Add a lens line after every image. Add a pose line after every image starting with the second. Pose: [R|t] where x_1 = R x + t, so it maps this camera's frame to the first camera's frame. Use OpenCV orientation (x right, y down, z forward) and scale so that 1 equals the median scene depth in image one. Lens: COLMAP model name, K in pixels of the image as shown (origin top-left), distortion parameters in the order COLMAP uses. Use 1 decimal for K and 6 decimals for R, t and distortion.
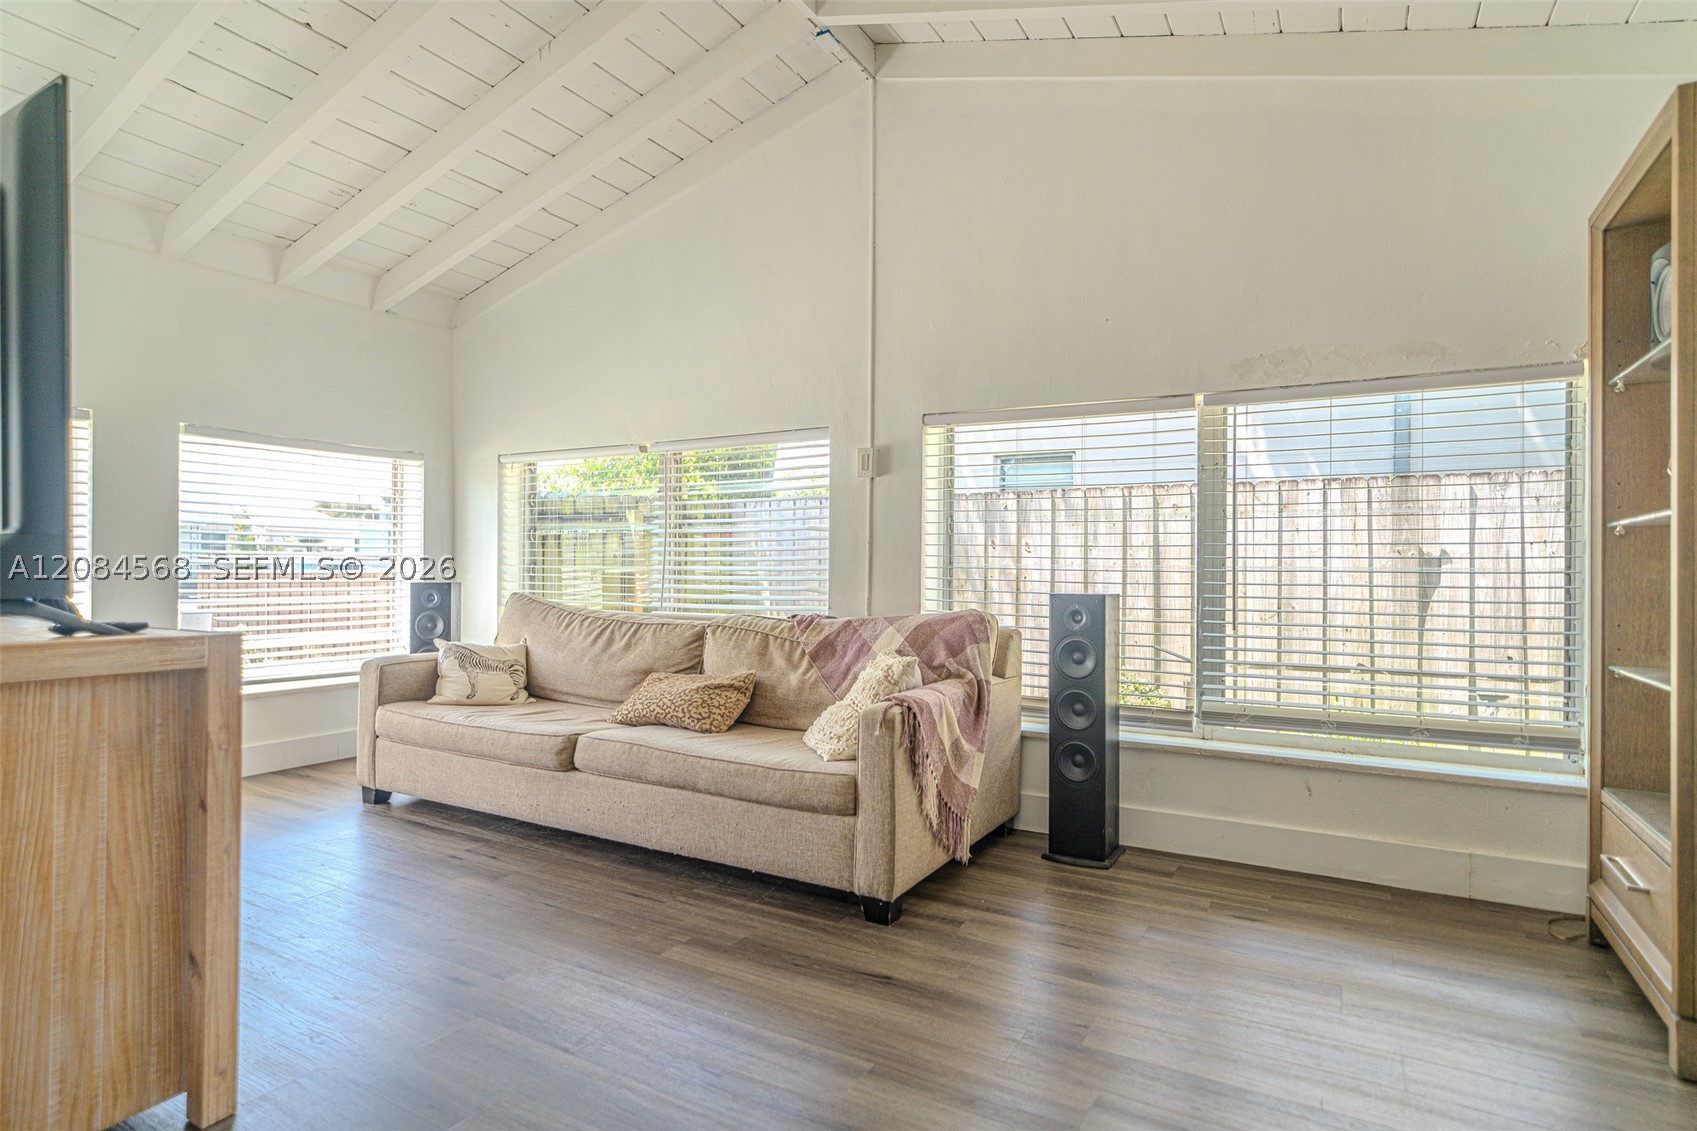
lens RADIAL K [[831.3, 0, 844.7], [0, 831.3, 564.0], [0, 0, 1]] dist [-0.005461, 0.006369]
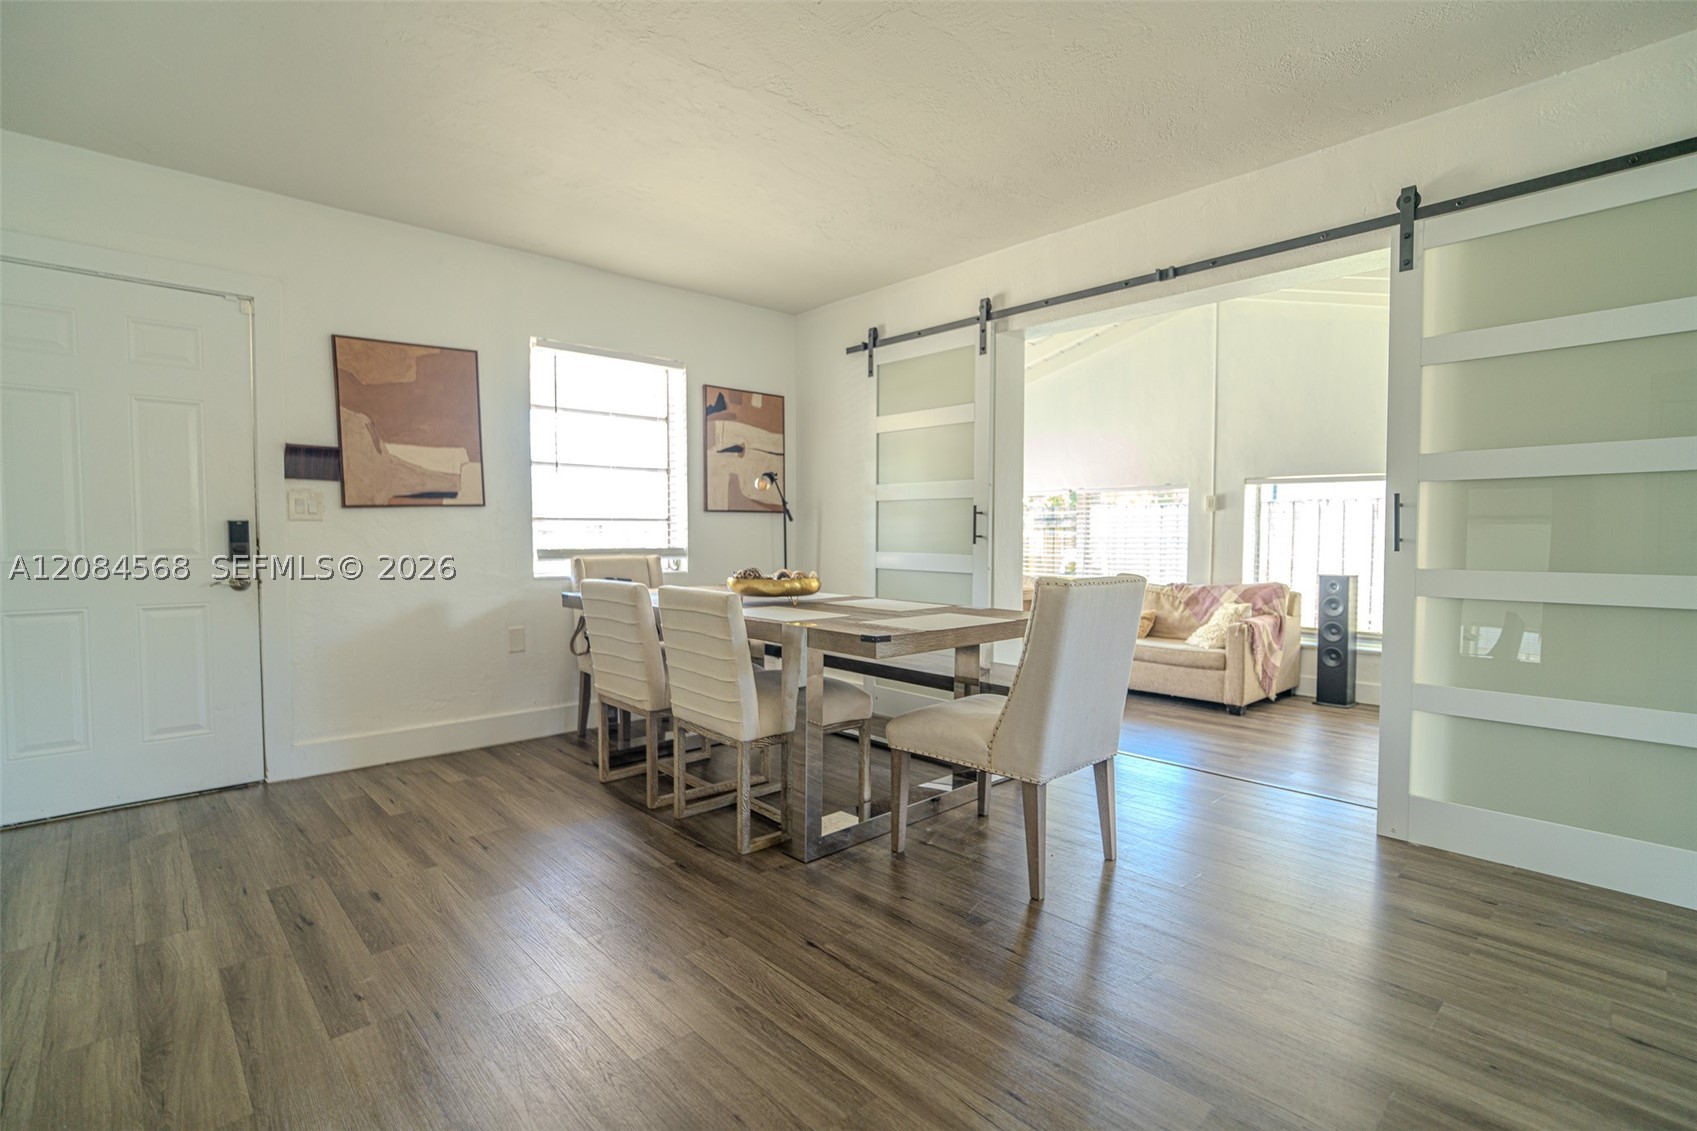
lens RADIAL K [[831.3, 0, 844.7], [0, 831.3, 564.0], [0, 0, 1]] dist [-0.005461, 0.006369]
pose [[0.964519, 0.008446, -0.263879, -0.329712], [0.002312, 0.999180, 0.040432, -0.073774], [0.264004, -0.039607, 0.963708, -1.236369]]
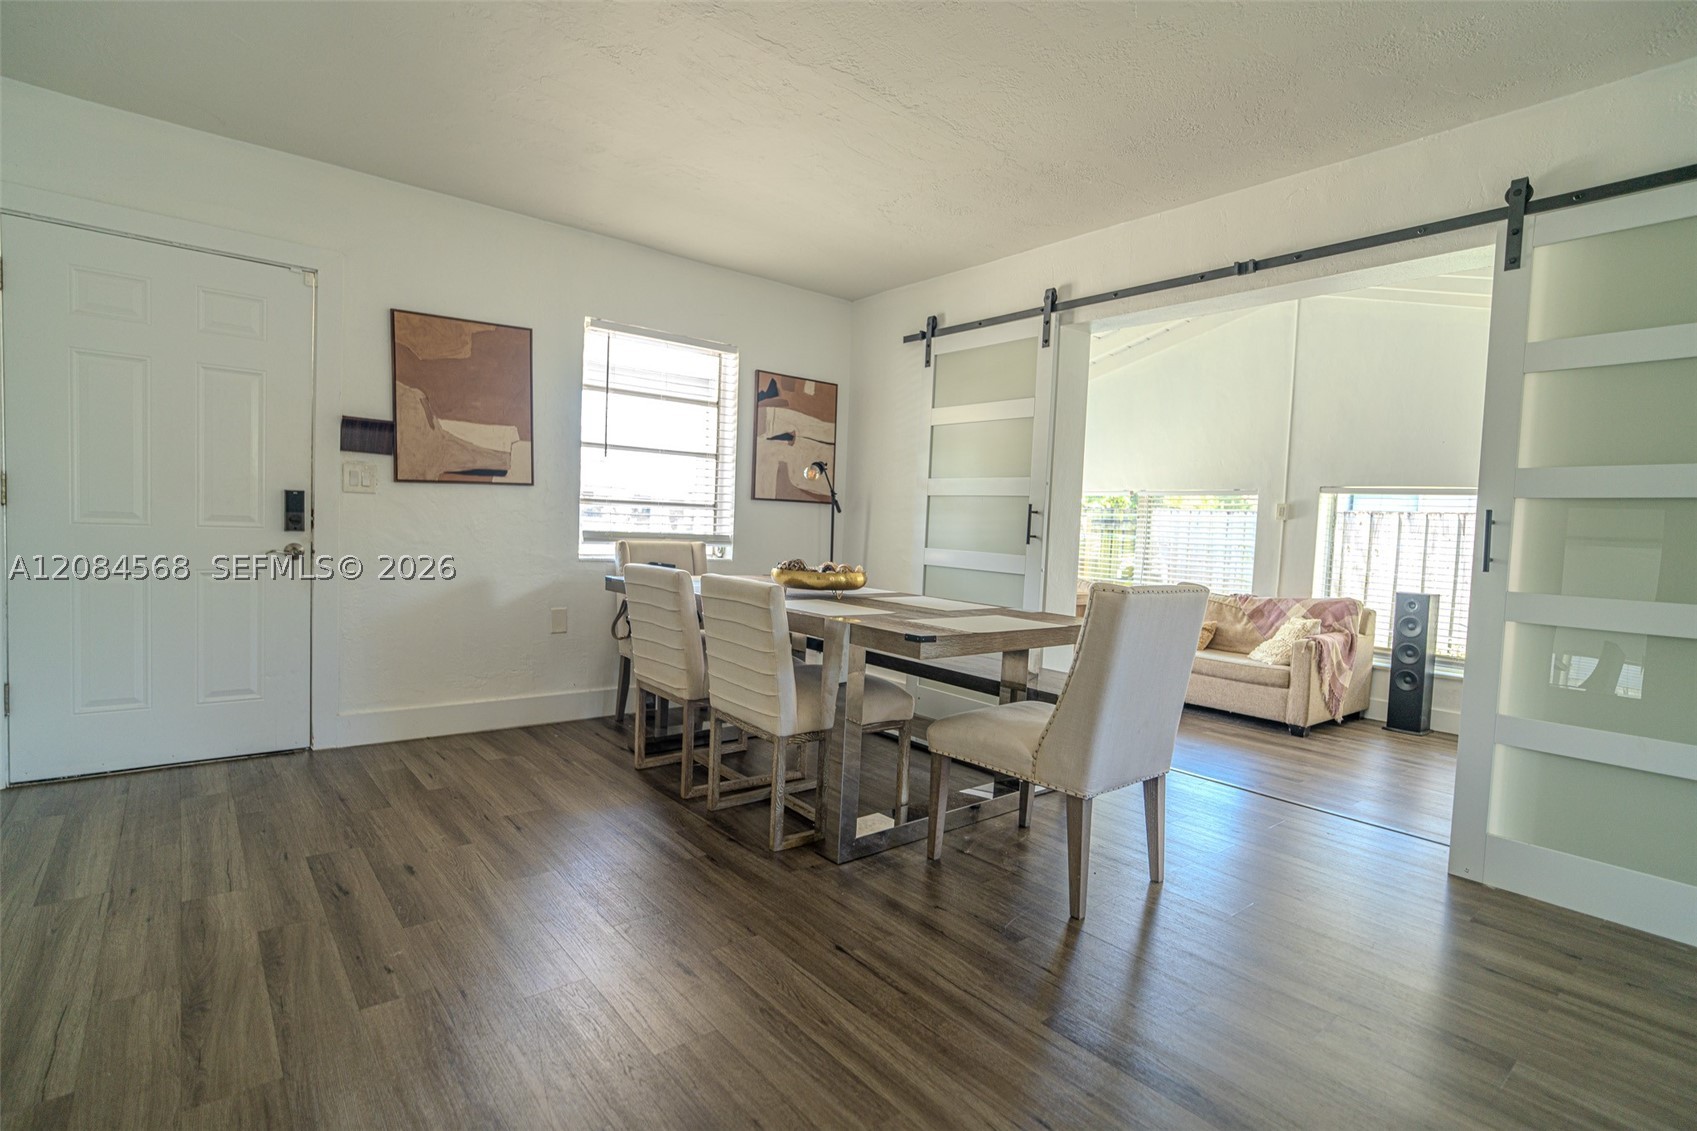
lens RADIAL K [[831.3, 0, 844.7], [0, 831.3, 564.0], [0, 0, 1]] dist [-0.005461, 0.006369]
pose [[0.945685, 0.053934, -0.320578, -0.338053], [-0.038609, 0.997796, 0.053975, -0.081723], [0.322783, -0.038666, 0.945683, -1.187020]]
